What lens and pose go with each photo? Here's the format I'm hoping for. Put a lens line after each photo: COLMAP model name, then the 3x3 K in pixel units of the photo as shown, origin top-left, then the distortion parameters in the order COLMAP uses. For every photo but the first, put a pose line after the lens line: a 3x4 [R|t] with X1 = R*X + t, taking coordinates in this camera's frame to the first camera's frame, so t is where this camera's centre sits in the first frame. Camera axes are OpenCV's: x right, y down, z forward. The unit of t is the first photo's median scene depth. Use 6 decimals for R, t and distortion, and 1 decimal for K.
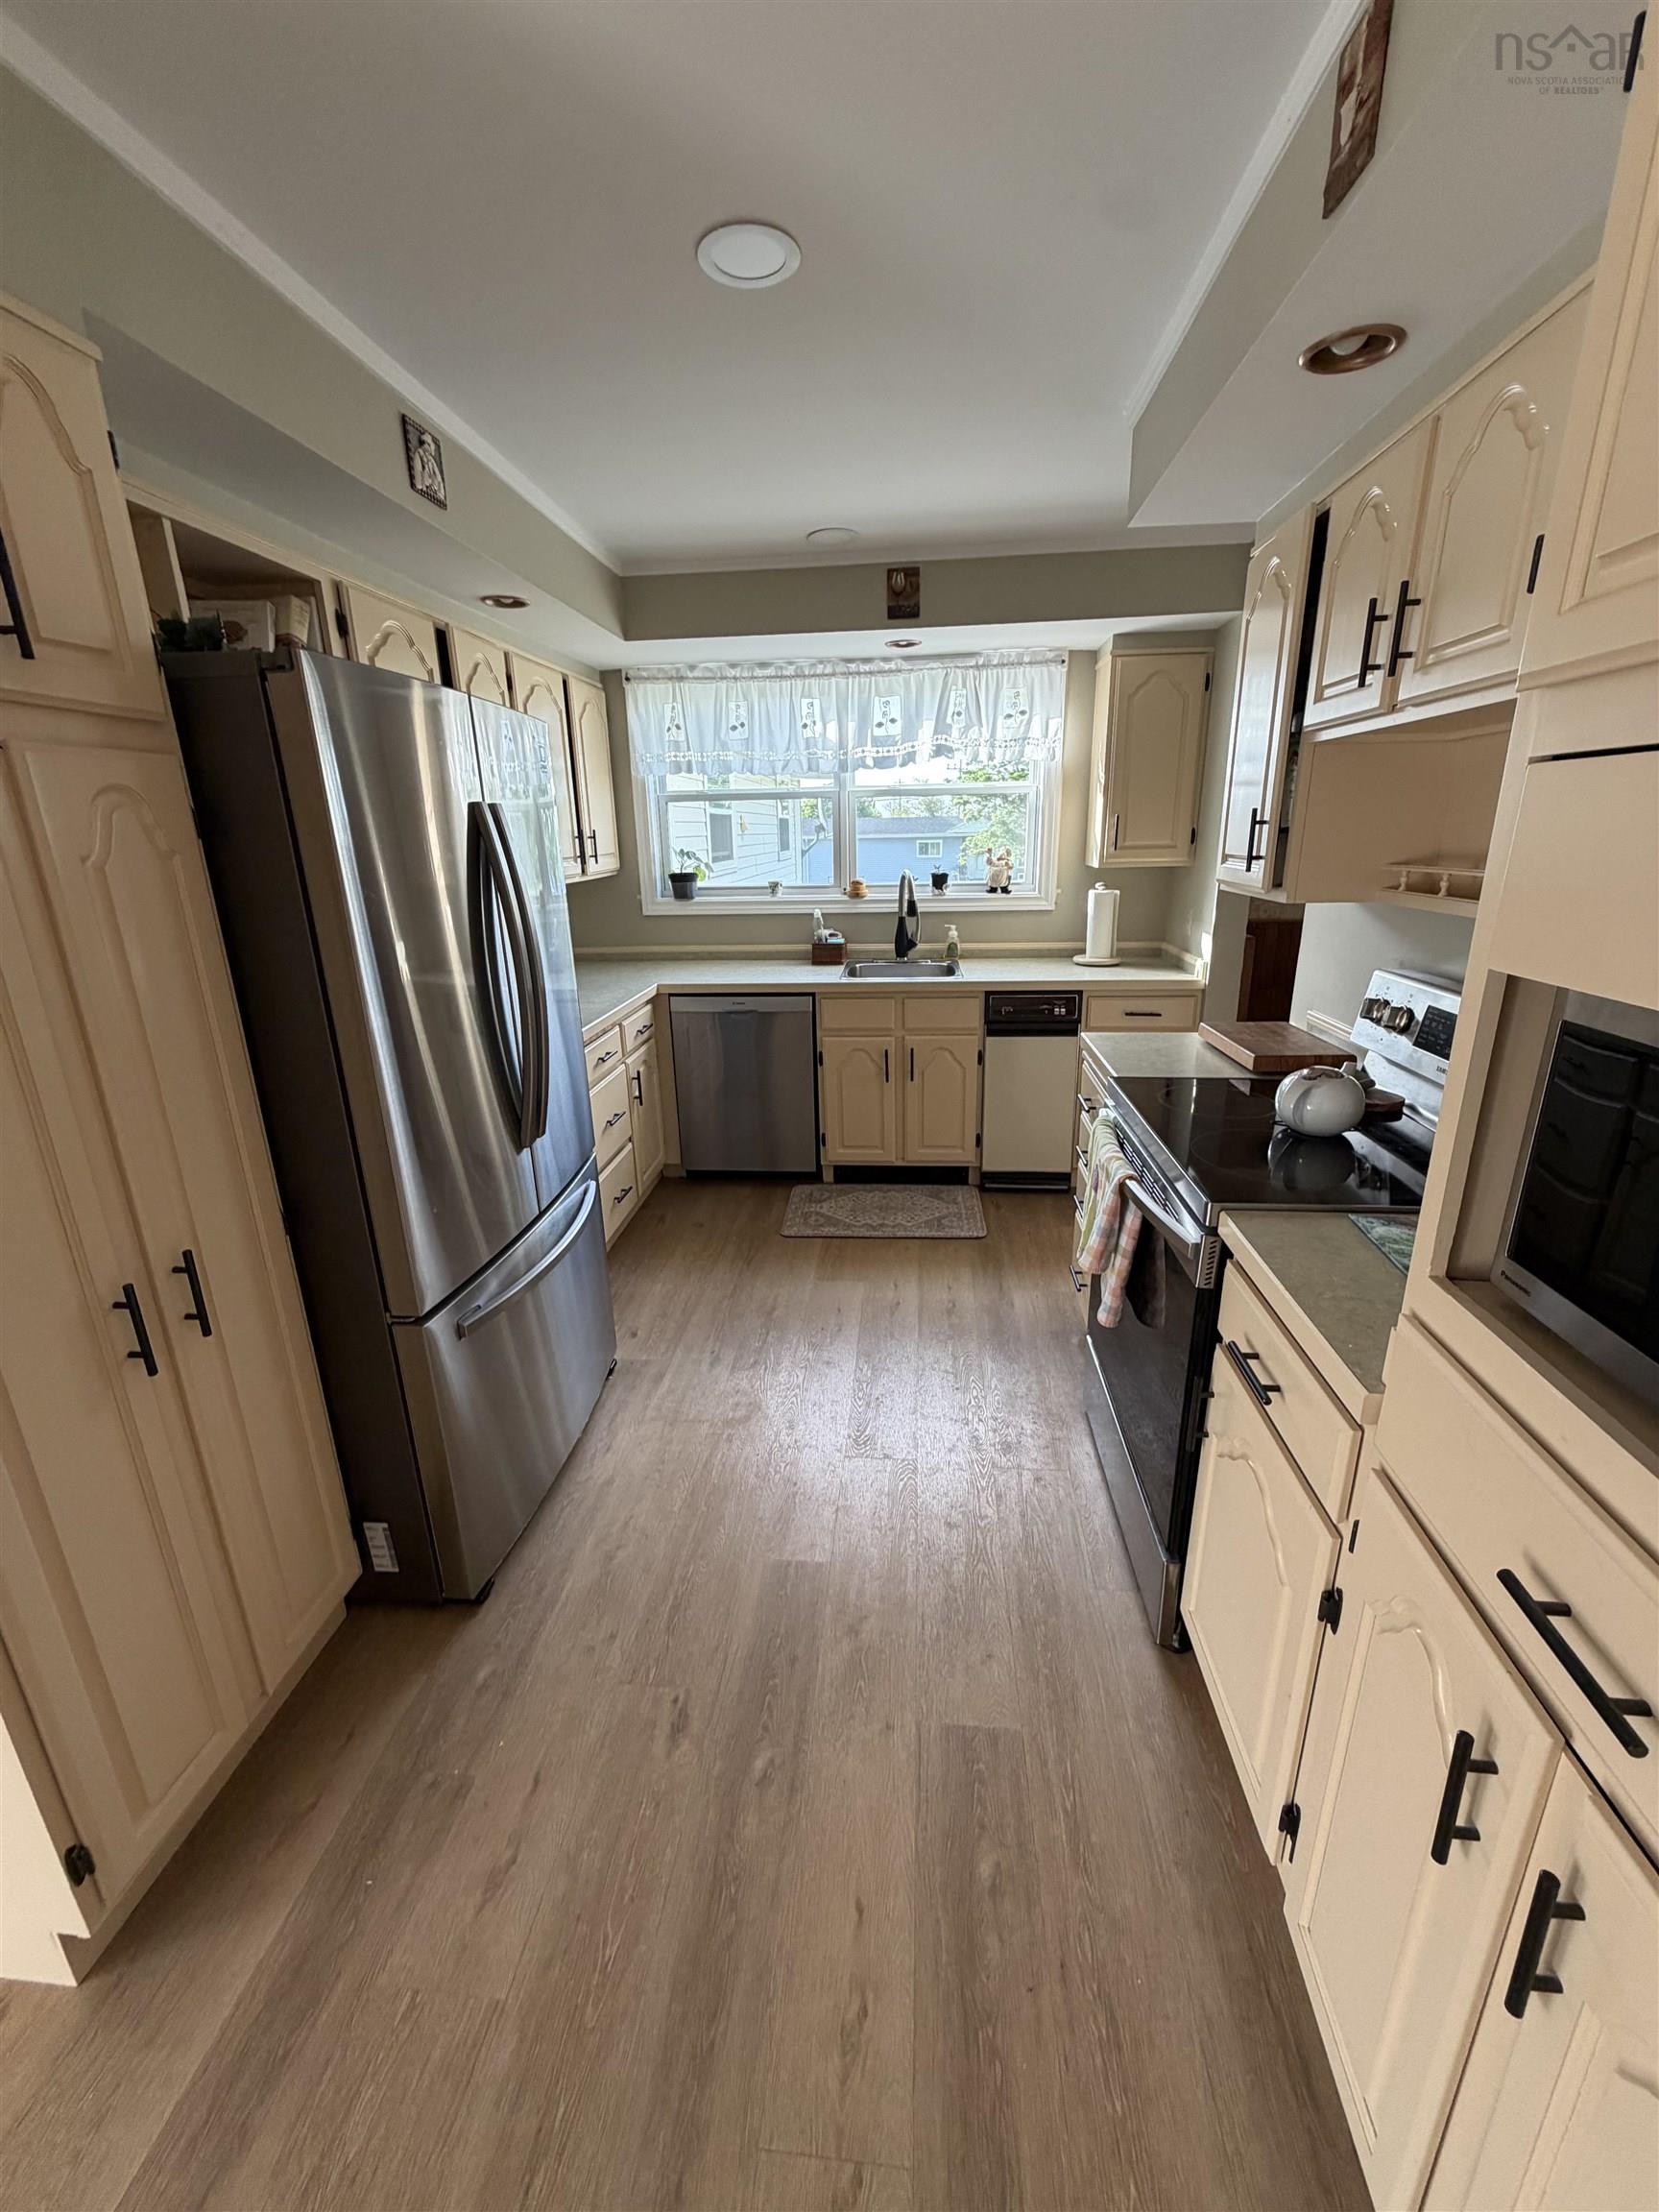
lens RADIAL K [[881.1, 0, 828.5], [0, 881.1, 1098.7], [0, 0, 1]] dist [-0.002459, 0.000801]
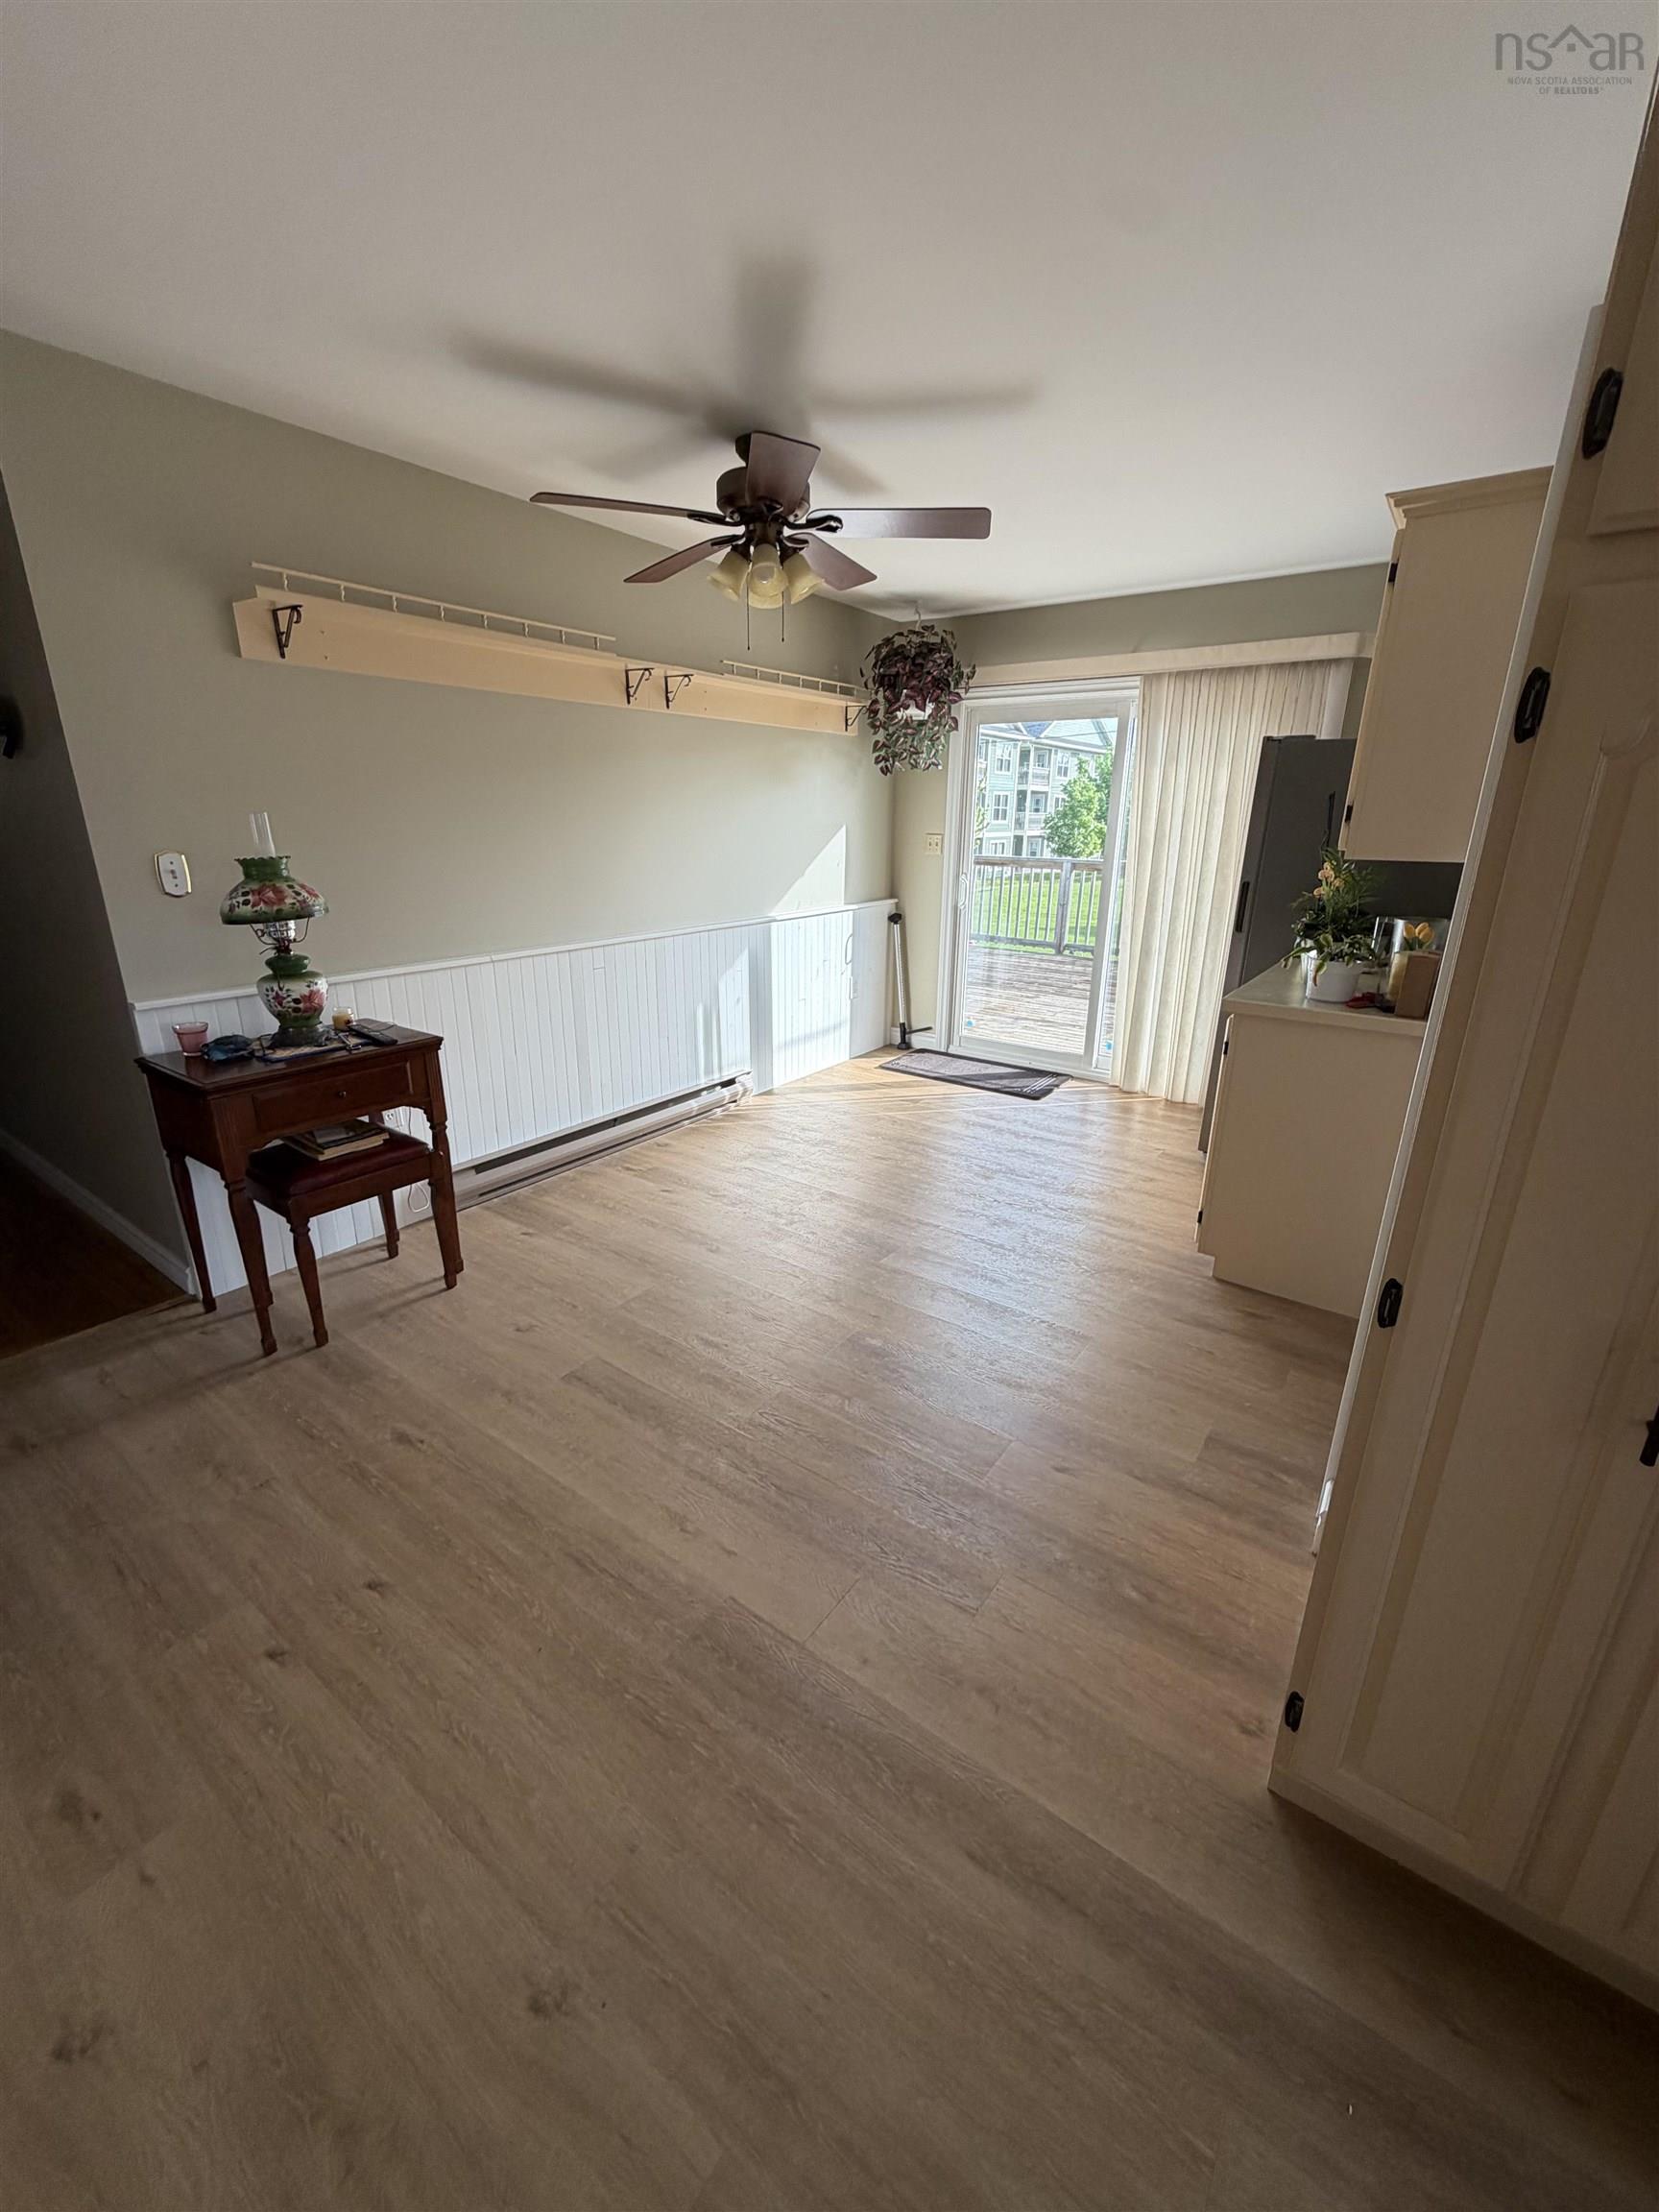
lens RADIAL K [[881.1, 0, 828.5], [0, 881.1, 1098.7], [0, 0, 1]] dist [-0.002459, 0.000801]
pose [[-0.504299, 0.283779, -0.815568, 0.029333], [-0.254812, 0.853502, 0.454539, -0.033464], [0.825078, 0.437040, -0.358110, 0.177654]]
